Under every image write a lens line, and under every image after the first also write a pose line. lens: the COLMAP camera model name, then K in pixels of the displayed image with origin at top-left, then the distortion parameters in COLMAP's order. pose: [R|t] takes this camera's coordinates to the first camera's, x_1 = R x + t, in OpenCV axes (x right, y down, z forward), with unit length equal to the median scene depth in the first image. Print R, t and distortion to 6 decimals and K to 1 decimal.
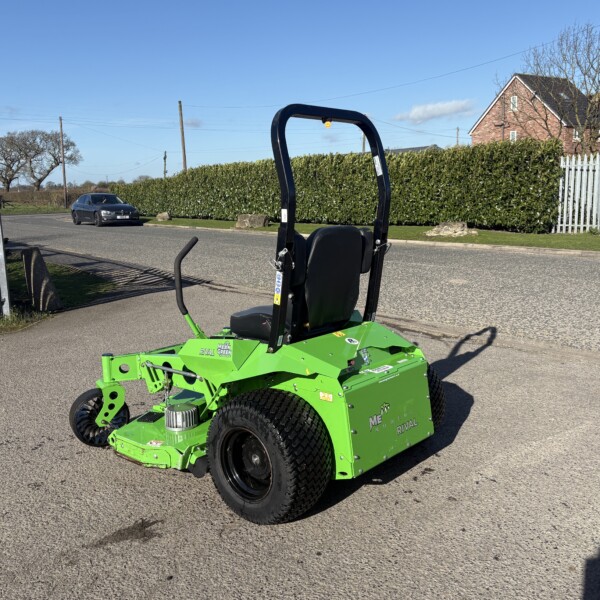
lens RADIAL K [[657.8, 0, 300.0], [0, 657.8, 300.0], [0, 0, 1]] dist [0.034435, 0.016308]
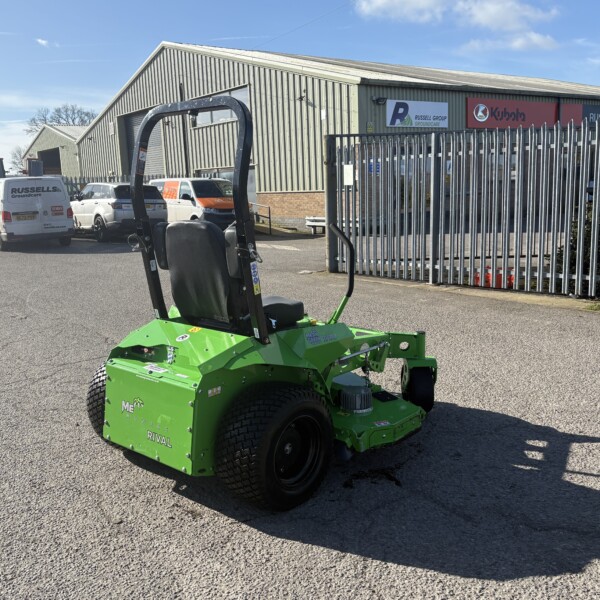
lens RADIAL K [[657.8, 0, 300.0], [0, 657.8, 300.0], [0, 0, 1]] dist [0.034435, 0.016308]
pose [[0.001987, 0.202075, -0.979368, 0.986739], [-0.129613, 0.971161, 0.200118, -0.203162], [0.991563, 0.126541, 0.028121, 1.086072]]
